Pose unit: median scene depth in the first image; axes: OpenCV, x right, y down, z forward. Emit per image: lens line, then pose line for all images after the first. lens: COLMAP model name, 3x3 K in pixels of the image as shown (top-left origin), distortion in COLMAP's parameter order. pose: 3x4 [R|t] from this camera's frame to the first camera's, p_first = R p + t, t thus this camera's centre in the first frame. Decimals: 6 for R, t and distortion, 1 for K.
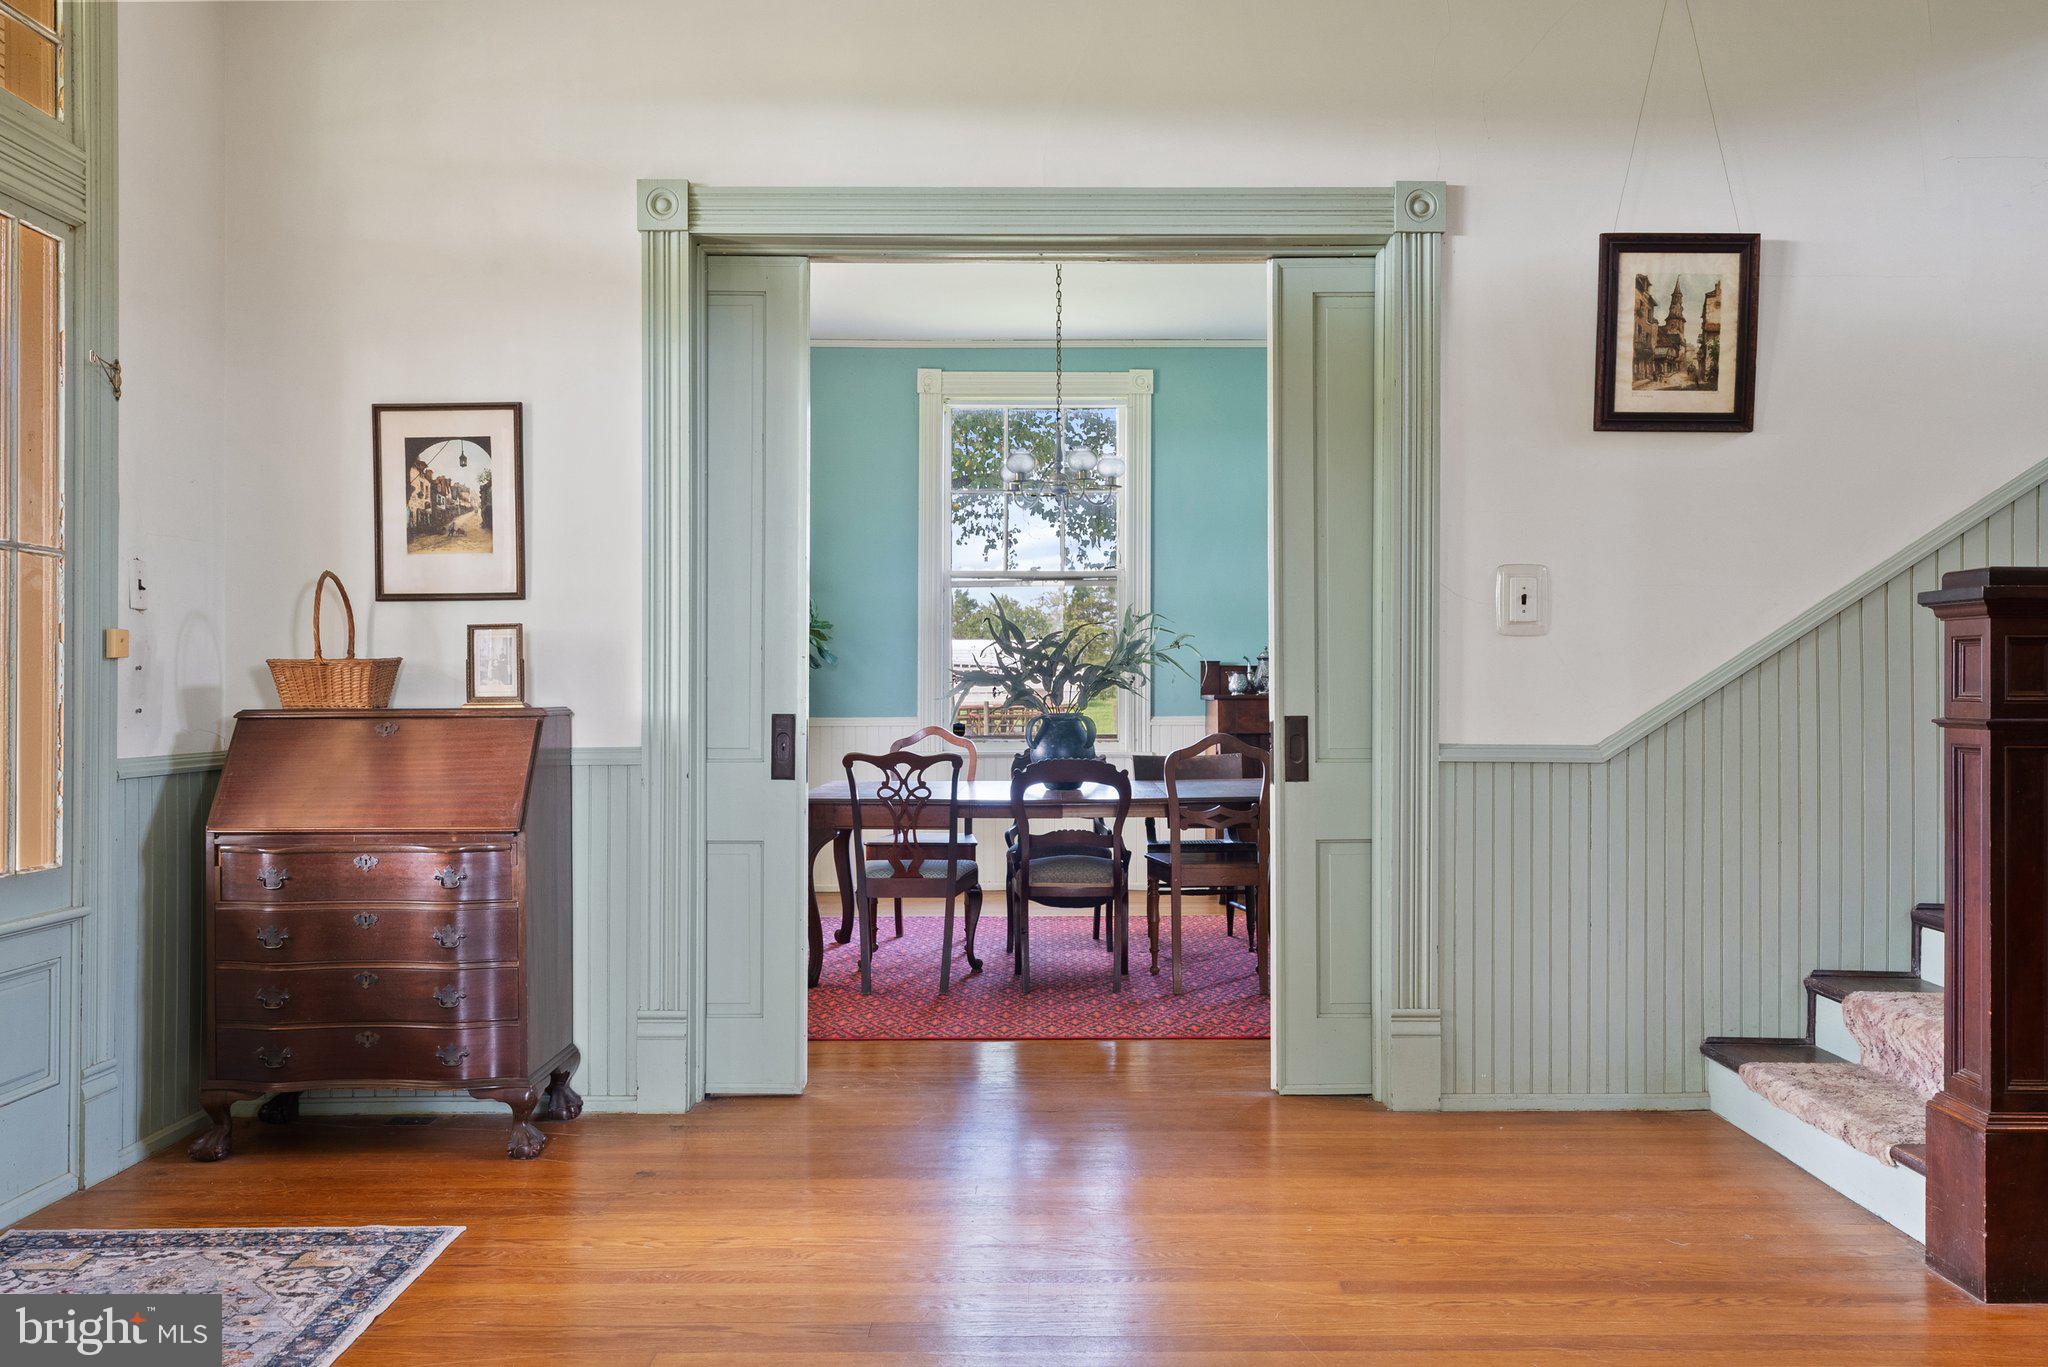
lens RADIAL K [[1573.3, 0, 1024.0], [0, 1573.3, 683.5], [0, 0, 1]] dist [-0.002000, 0.001941]
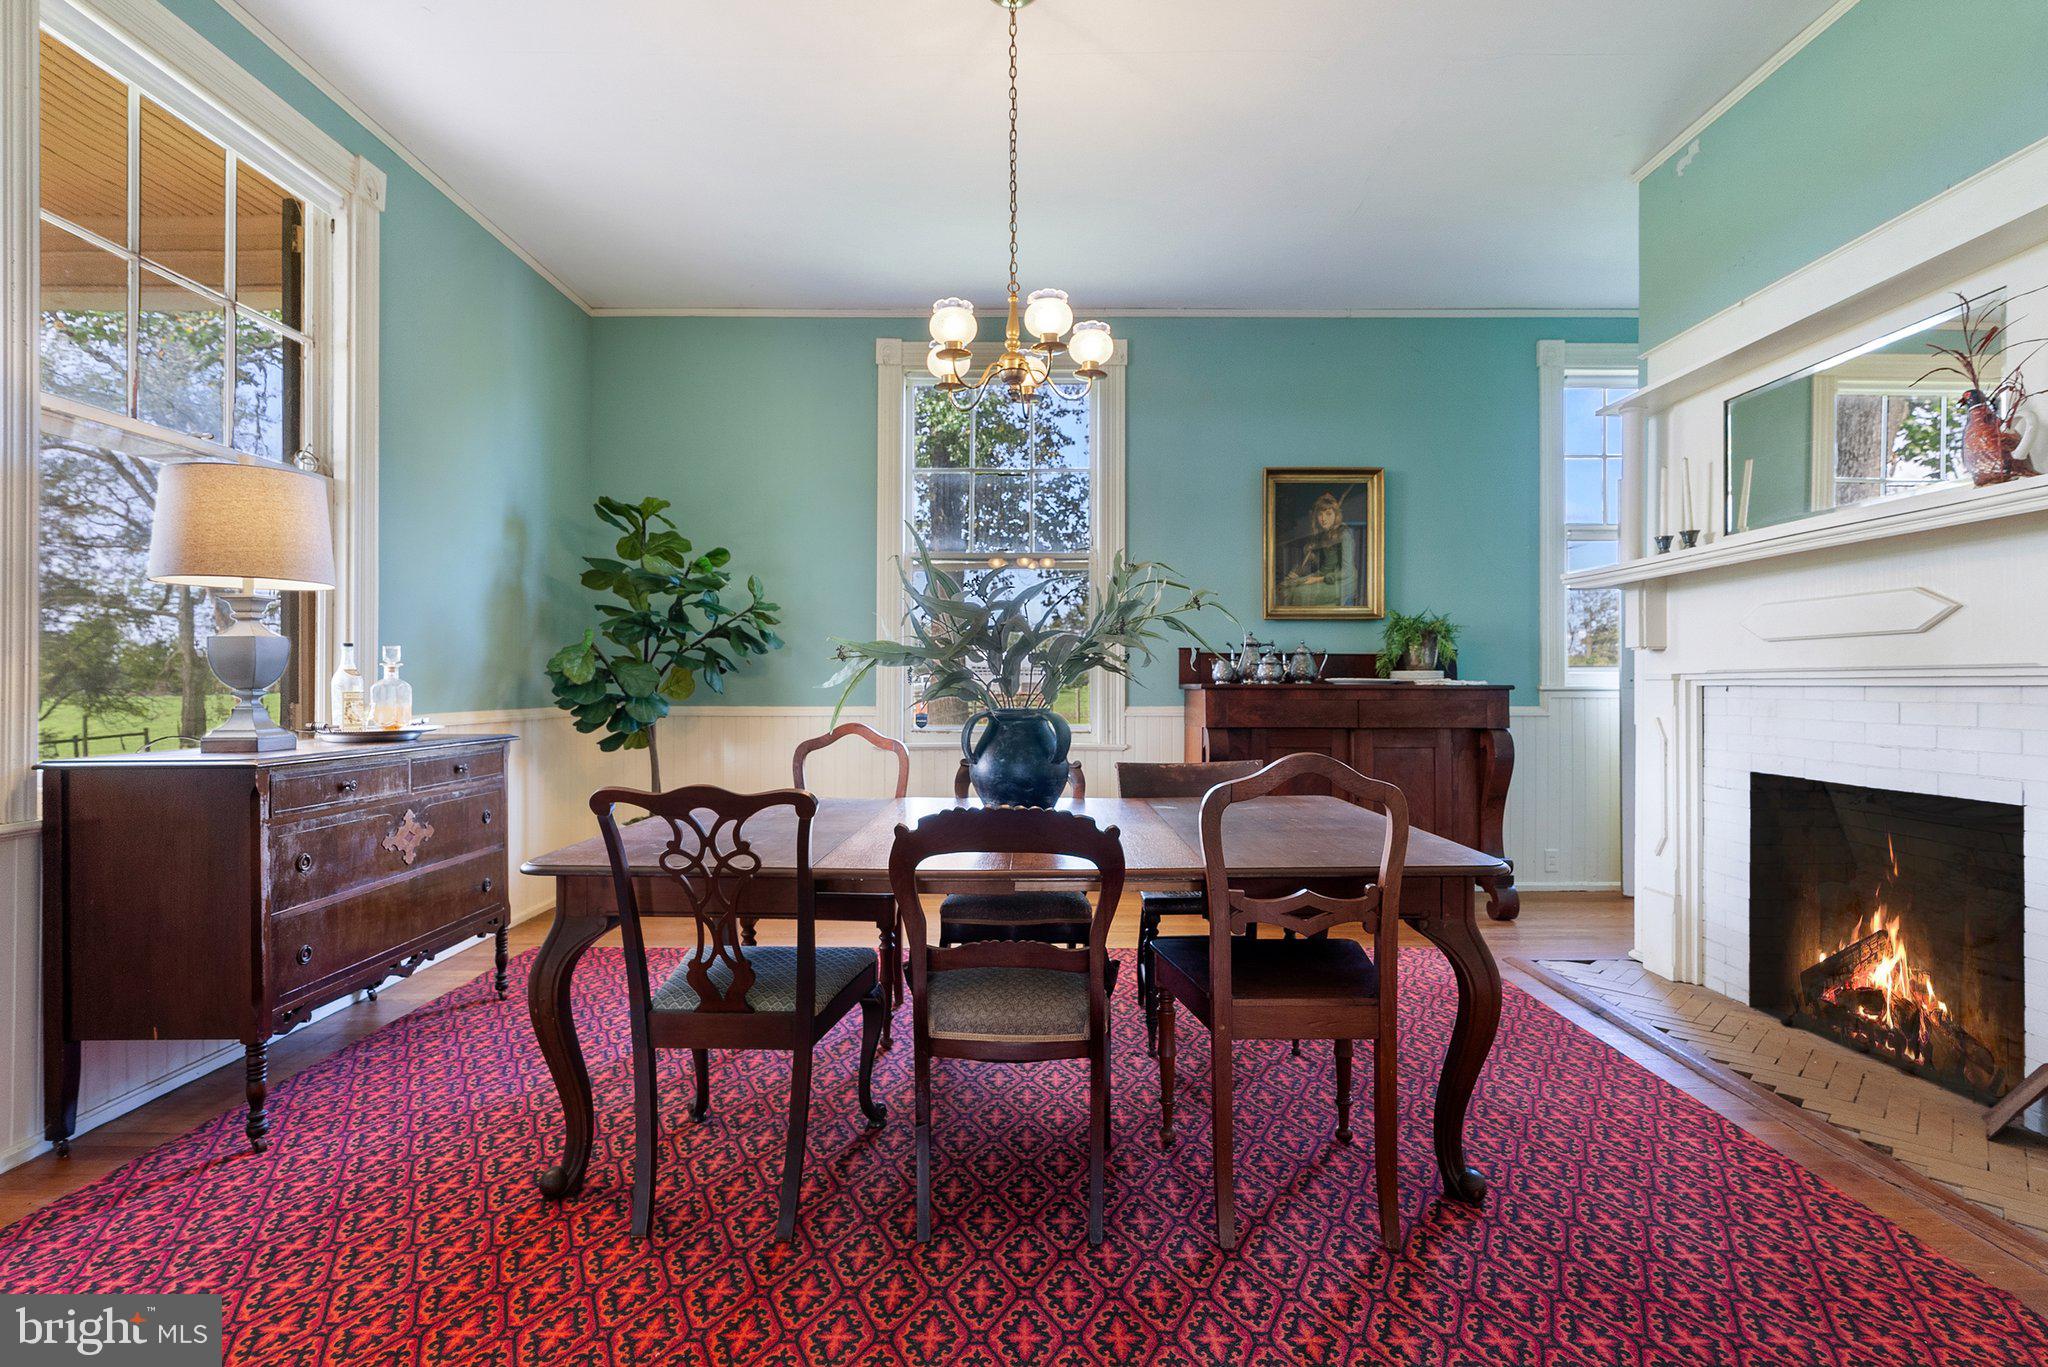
lens RADIAL K [[931.6, 0, 1034.9], [0, 931.6, 681.1], [0, 0, 1]] dist [-0.004332, 0.000849]
pose [[0.999751, 0.007176, 0.021128, 0.023051], [-0.007205, 0.999973, 0.001287, 0.007334], [-0.021119, -0.001438, 0.999776, 0.626133]]
